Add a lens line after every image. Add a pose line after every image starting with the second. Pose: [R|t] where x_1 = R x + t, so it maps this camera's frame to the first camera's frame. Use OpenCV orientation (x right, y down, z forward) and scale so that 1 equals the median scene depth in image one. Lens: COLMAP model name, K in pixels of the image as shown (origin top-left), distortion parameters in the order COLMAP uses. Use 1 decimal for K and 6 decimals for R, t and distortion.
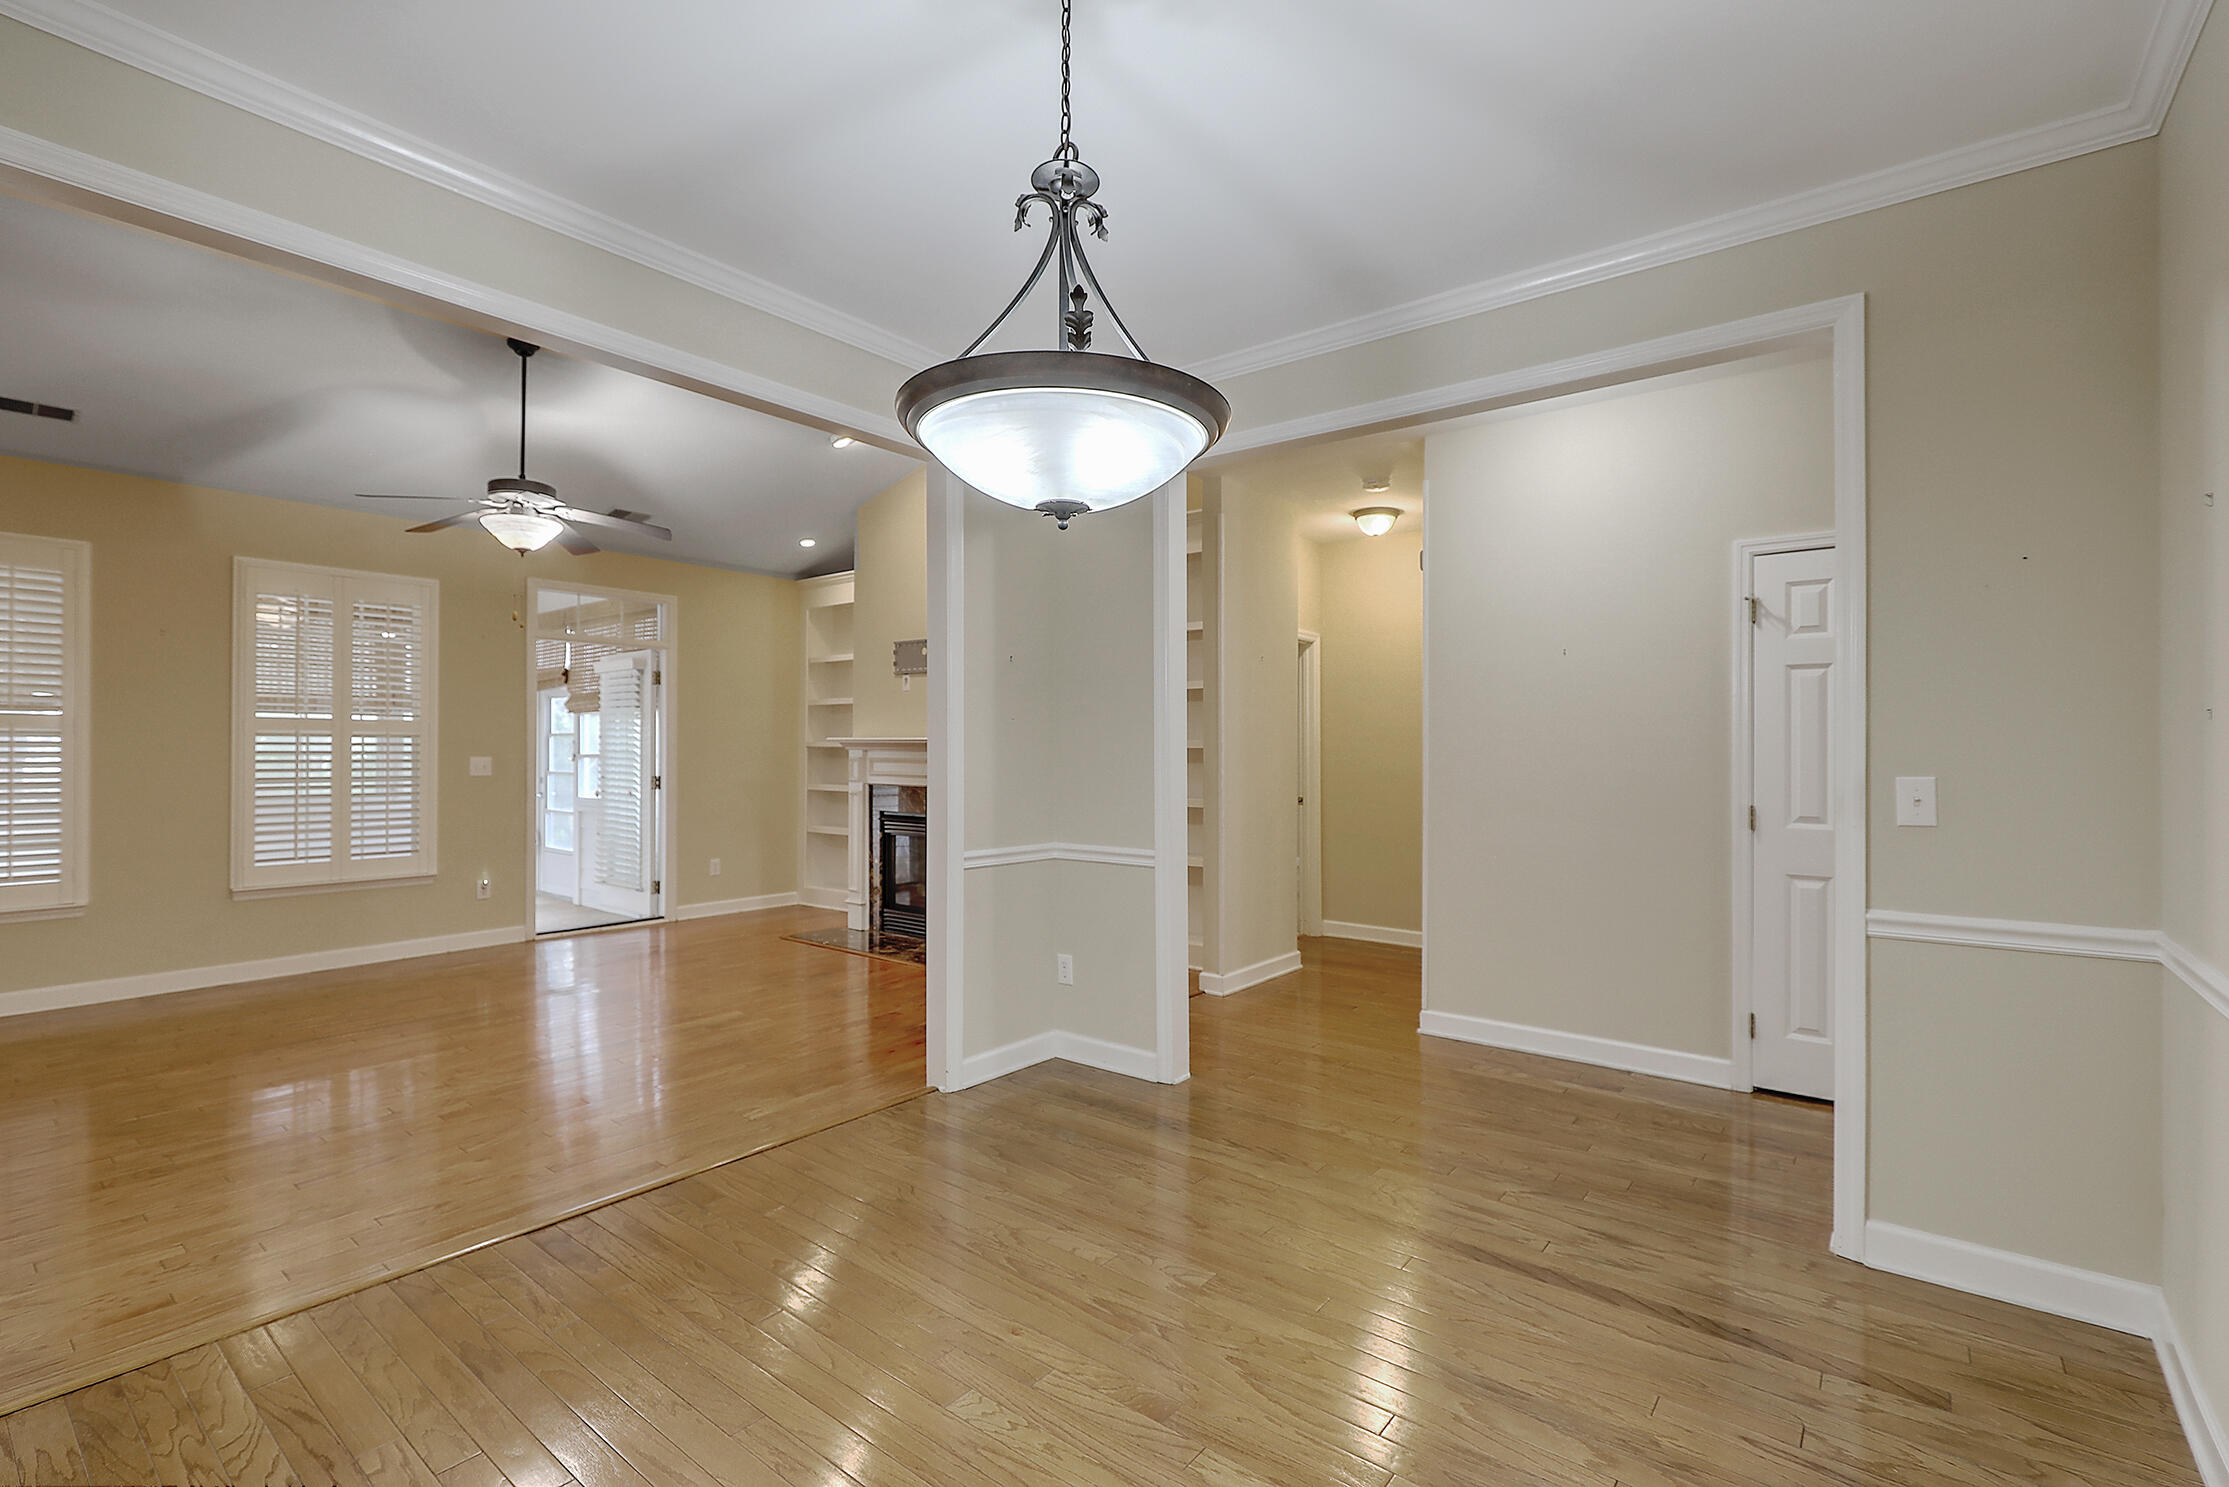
lens RADIAL K [[972.9, 0, 1114.5], [0, 972.9, 743.5], [0, 0, 1]] dist [-0.000373, -0.000586]
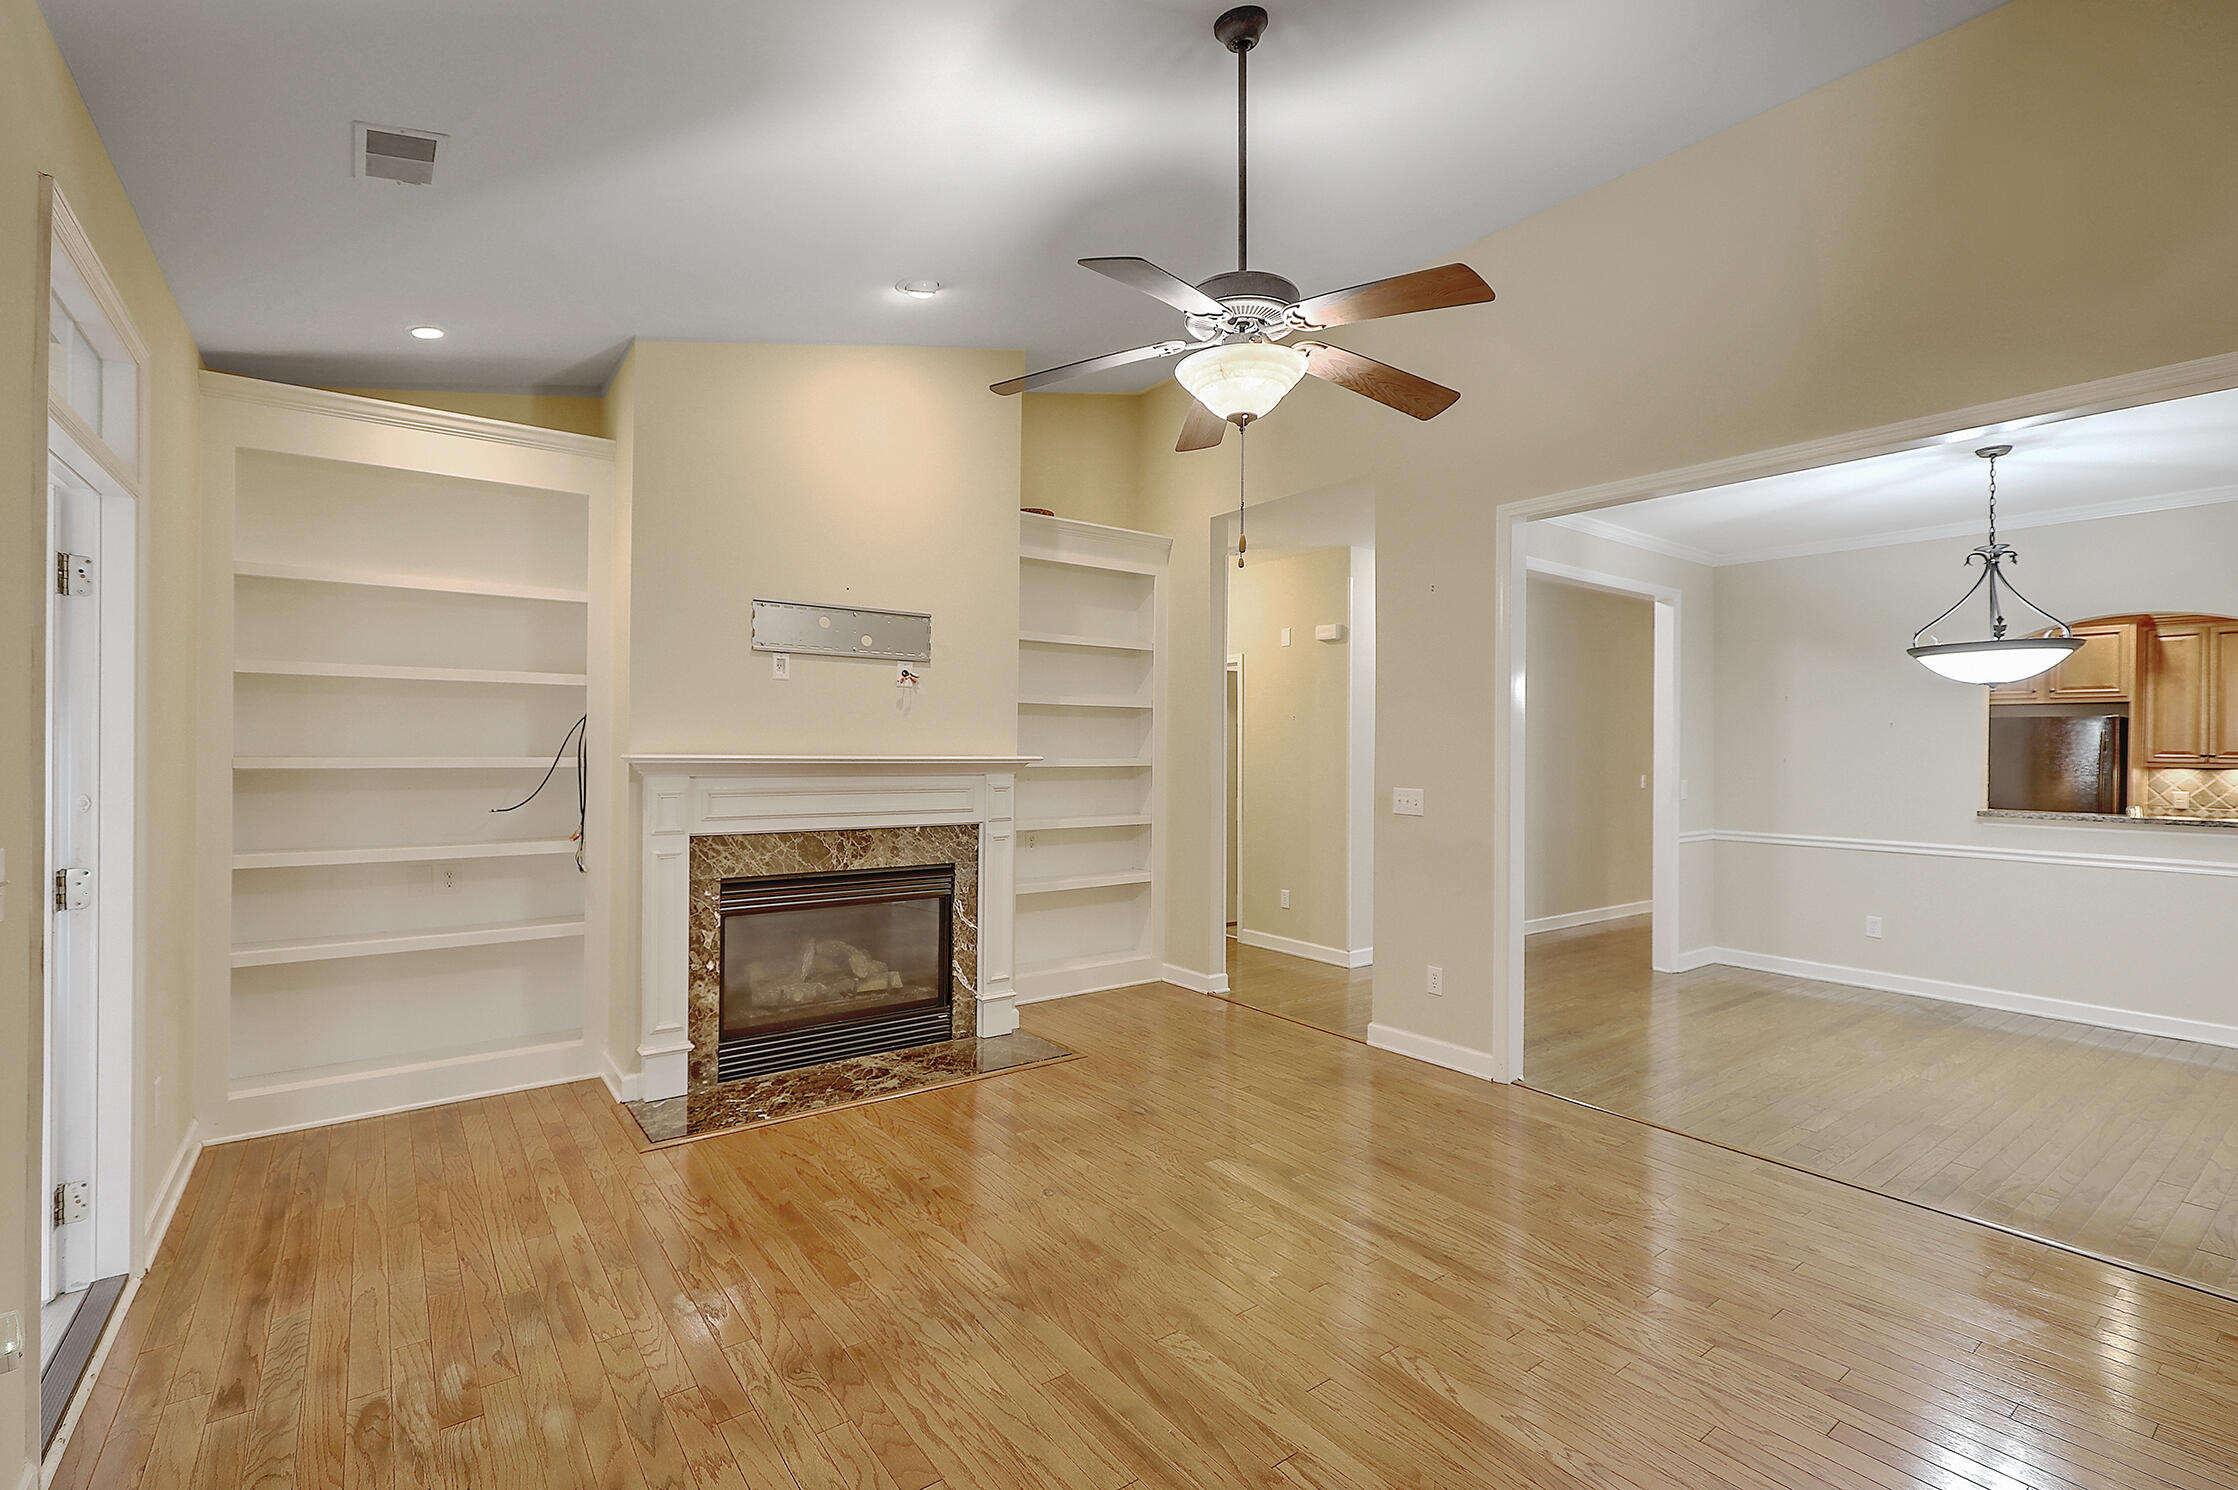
lens RADIAL K [[998.0, 0, 1133.1], [0, 998.0, 743.9], [0, 0, 1]] dist [0.000006, -0.000155]
pose [[0.259402, -0.003224, 0.965764, -0.764657], [-0.002436, 0.999989, 0.003992, -0.013894], [-0.965766, -0.003389, 0.259392, 0.611458]]
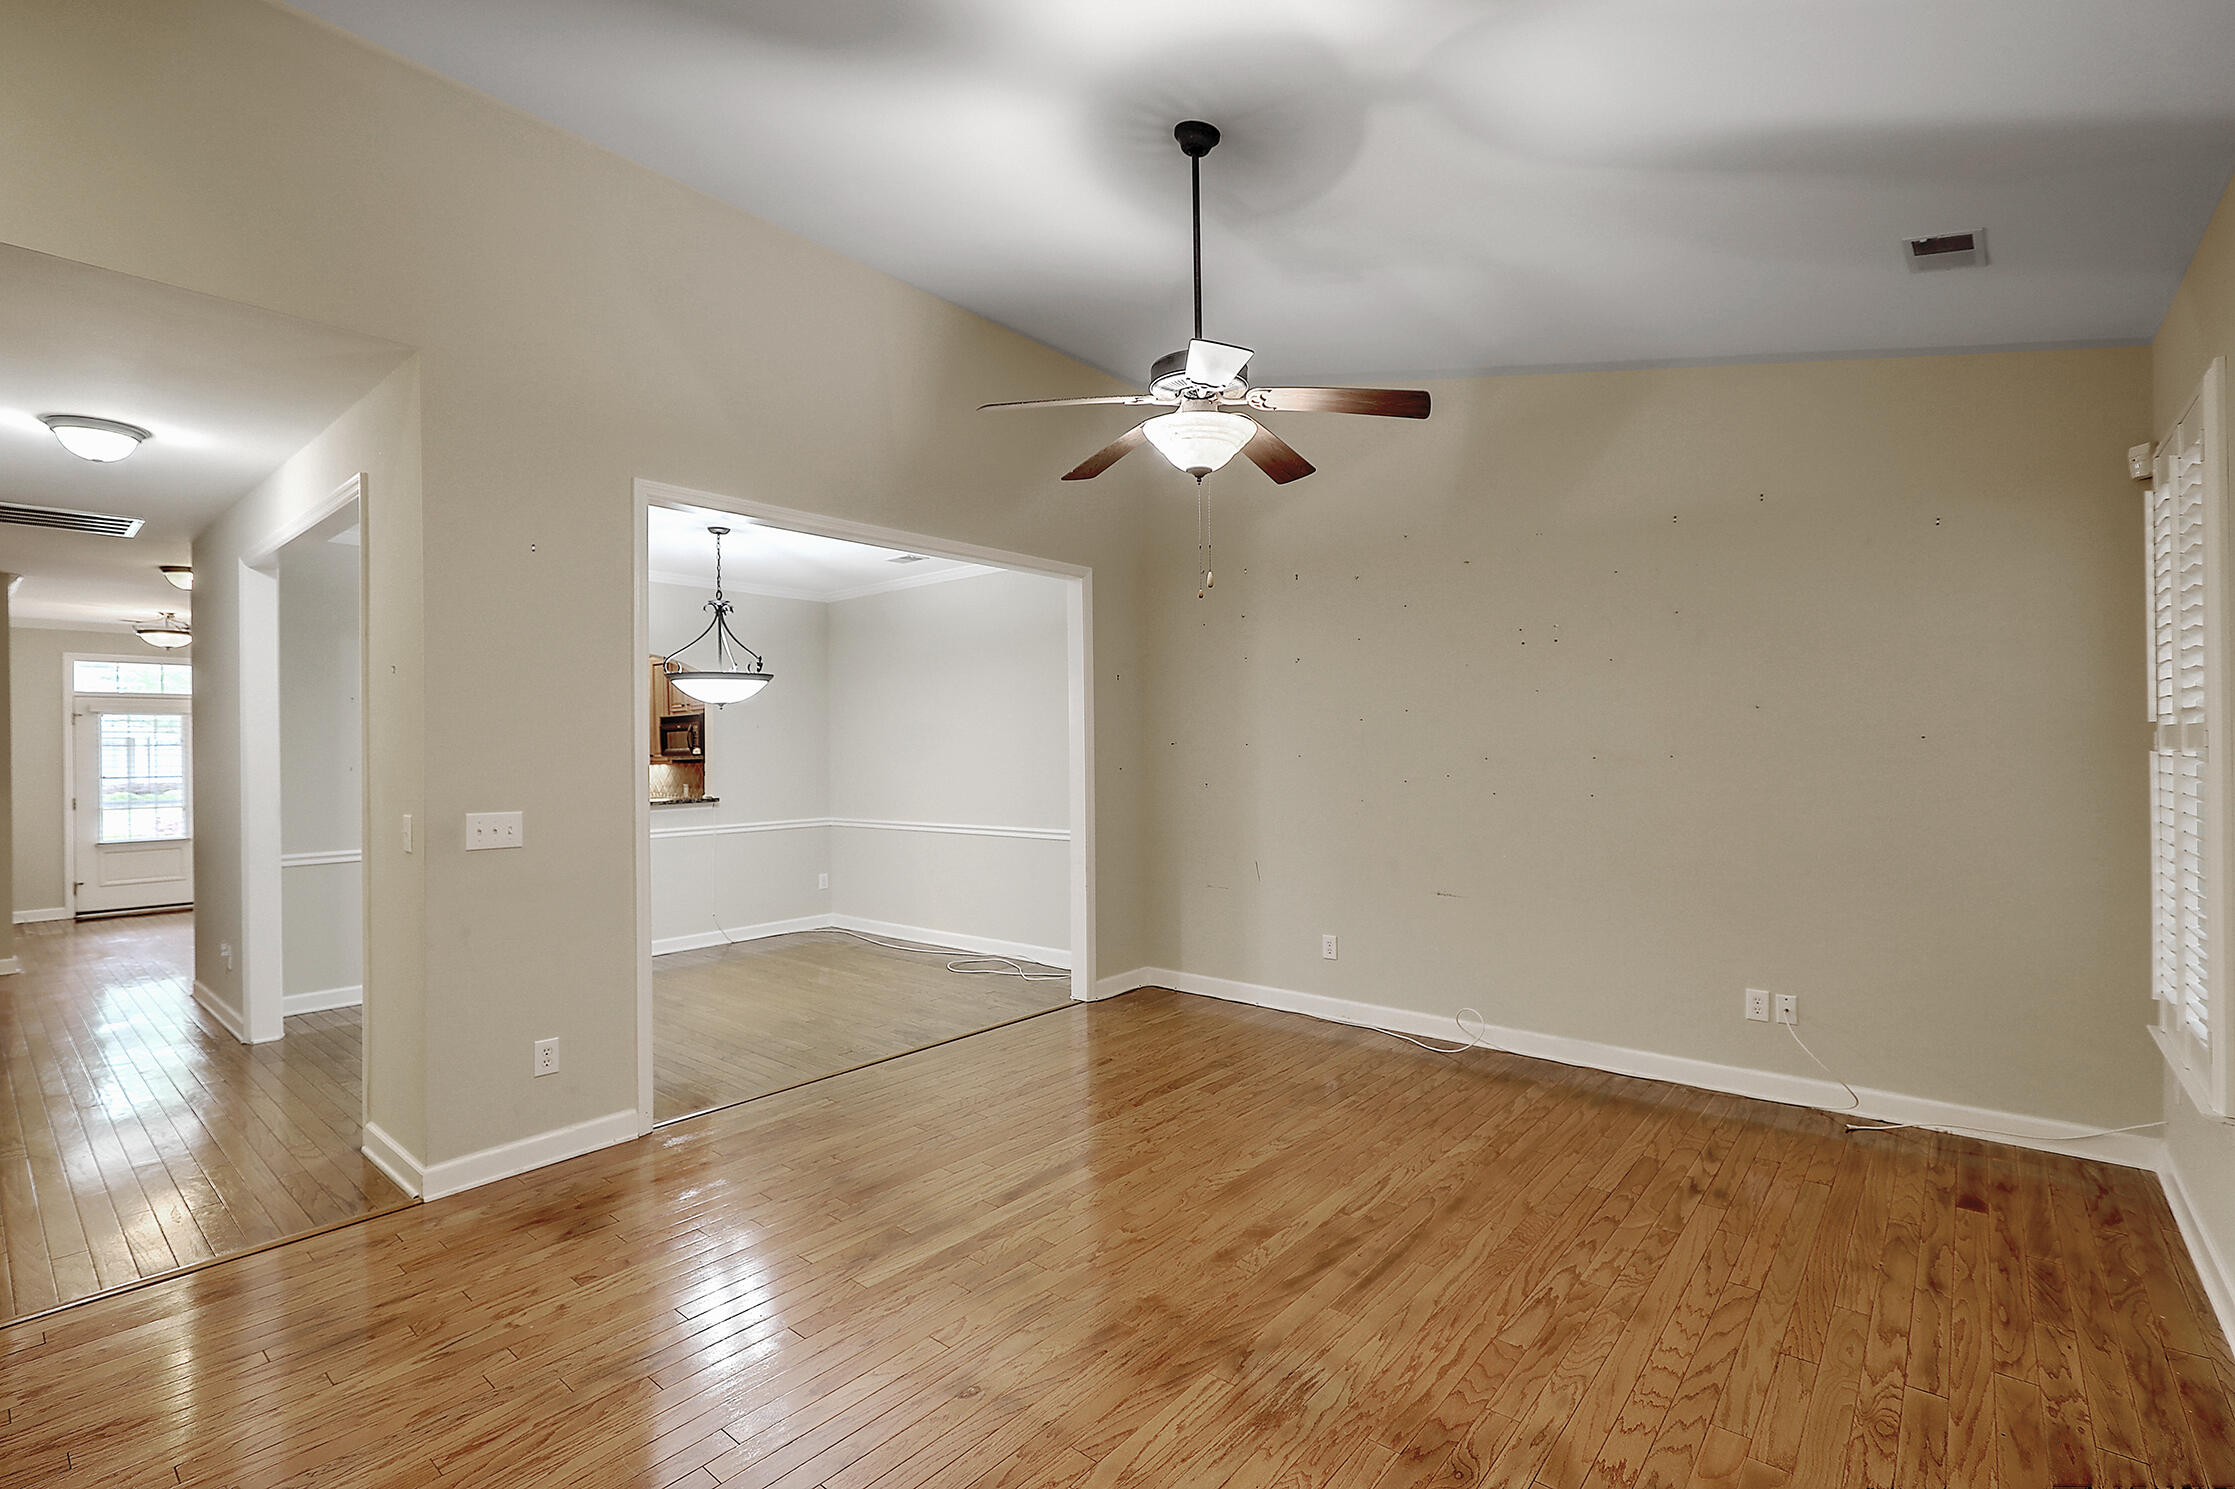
lens RADIAL K [[1016.5, 0, 1117.5], [0, 1016.5, 744.5], [0, 0, 1]] dist [-0.000411, -0.000221]
pose [[-0.999182, 0.003295, 0.040313, -0.387107], [0.003291, 0.999995, -0.000162, -0.014203], [-0.040314, -0.000029, -0.999187, 1.101829]]
